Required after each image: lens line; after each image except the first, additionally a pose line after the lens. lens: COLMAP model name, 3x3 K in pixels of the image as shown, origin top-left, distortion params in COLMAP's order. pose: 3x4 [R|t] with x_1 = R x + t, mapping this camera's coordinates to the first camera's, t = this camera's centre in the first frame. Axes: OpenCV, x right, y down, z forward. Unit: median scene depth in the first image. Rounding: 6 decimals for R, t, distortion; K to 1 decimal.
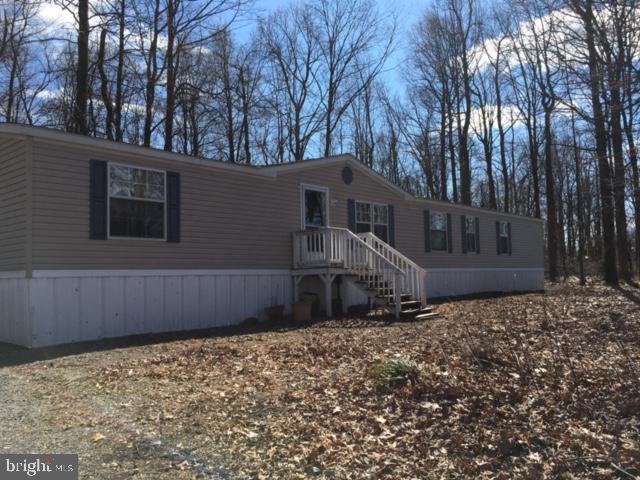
lens RADIAL K [[535.2, 0, 320.0], [0, 535.2, 240.0], [0, 0, 1]] dist [0.078960, -0.097873]
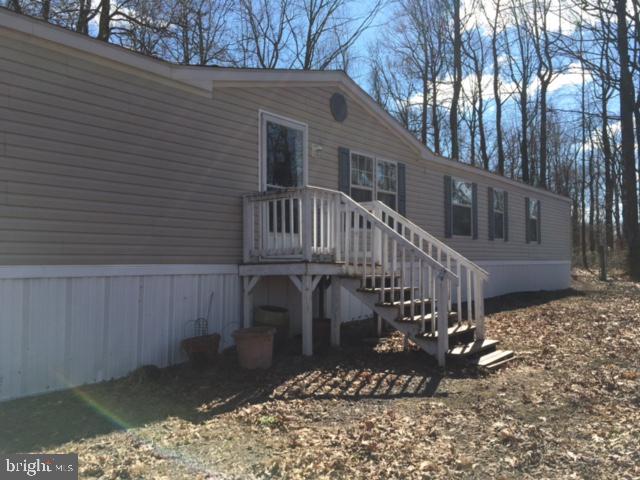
lens RADIAL K [[535.2, 0, 320.0], [0, 535.2, 240.0], [0, 0, 1]] dist [0.078960, -0.097873]
pose [[0.998114, 0.017174, 0.058931, -0.003326], [-0.018868, 0.999421, 0.028317, 0.012780], [-0.058410, -0.029376, 0.997860, 0.436076]]
